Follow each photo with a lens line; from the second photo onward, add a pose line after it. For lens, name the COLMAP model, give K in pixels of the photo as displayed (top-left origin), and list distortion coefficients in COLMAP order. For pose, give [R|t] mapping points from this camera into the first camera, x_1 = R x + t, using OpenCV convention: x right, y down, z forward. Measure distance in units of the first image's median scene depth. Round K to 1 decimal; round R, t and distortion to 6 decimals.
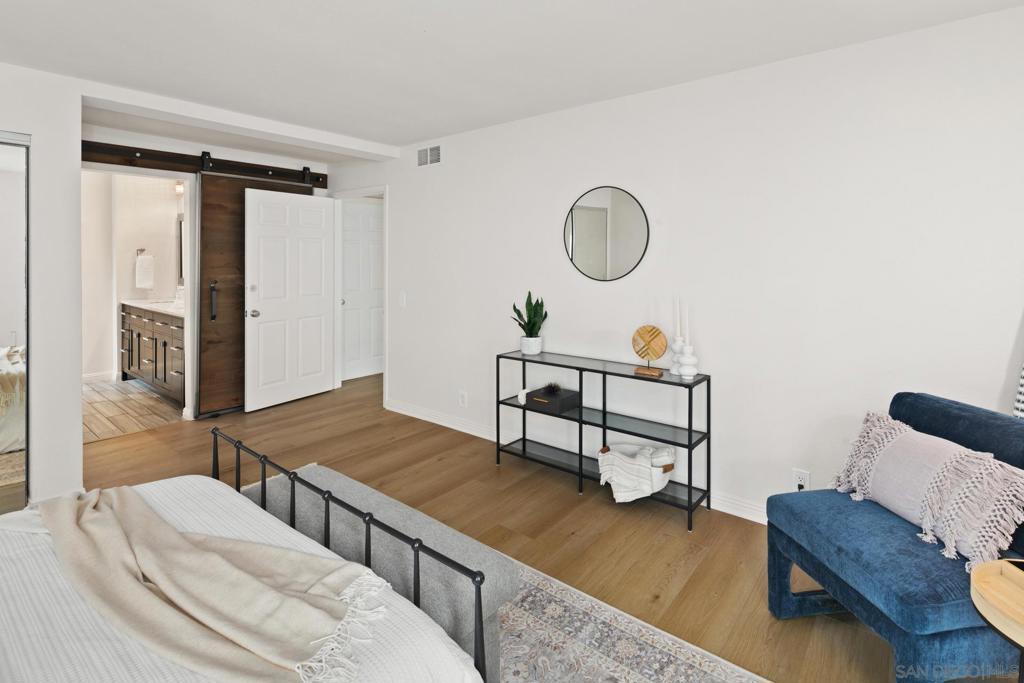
lens RADIAL K [[498.9, 0, 510.2], [0, 498.9, 259.5], [0, 0, 1]] dist [0.003429, -0.001226]
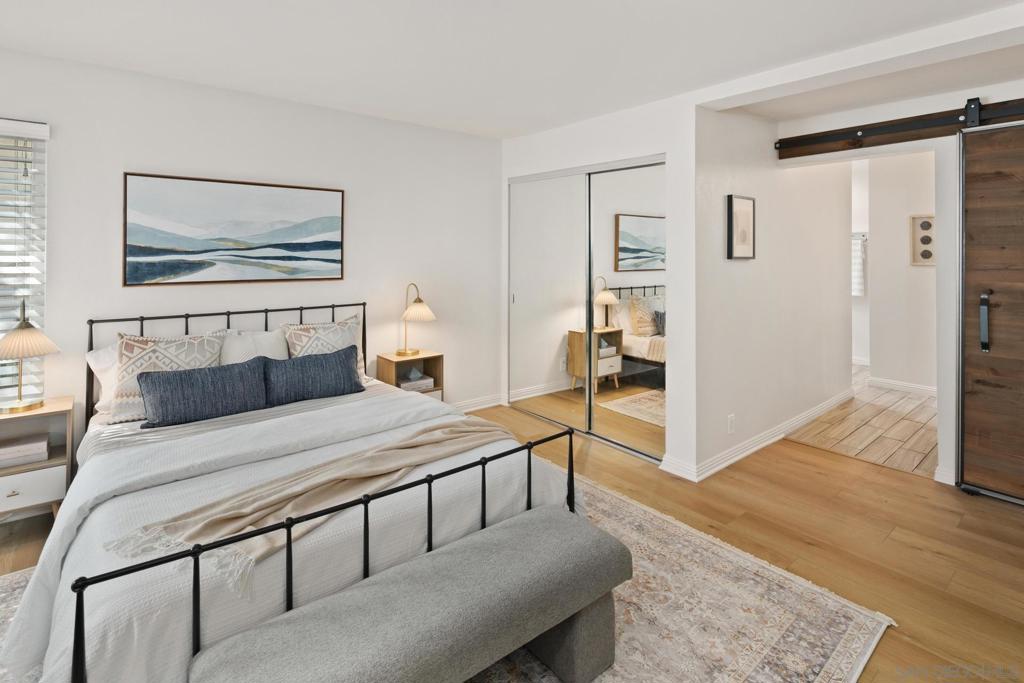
lens RADIAL K [[498.9, 0, 510.2], [0, 498.9, 259.5], [0, 0, 1]] dist [0.003429, -0.001226]
pose [[-0.193830, 0.007007, -0.981010, 0.237041], [-0.004736, 0.999956, 0.008078, -0.000329], [0.981024, 0.006212, -0.193788, 0.689137]]
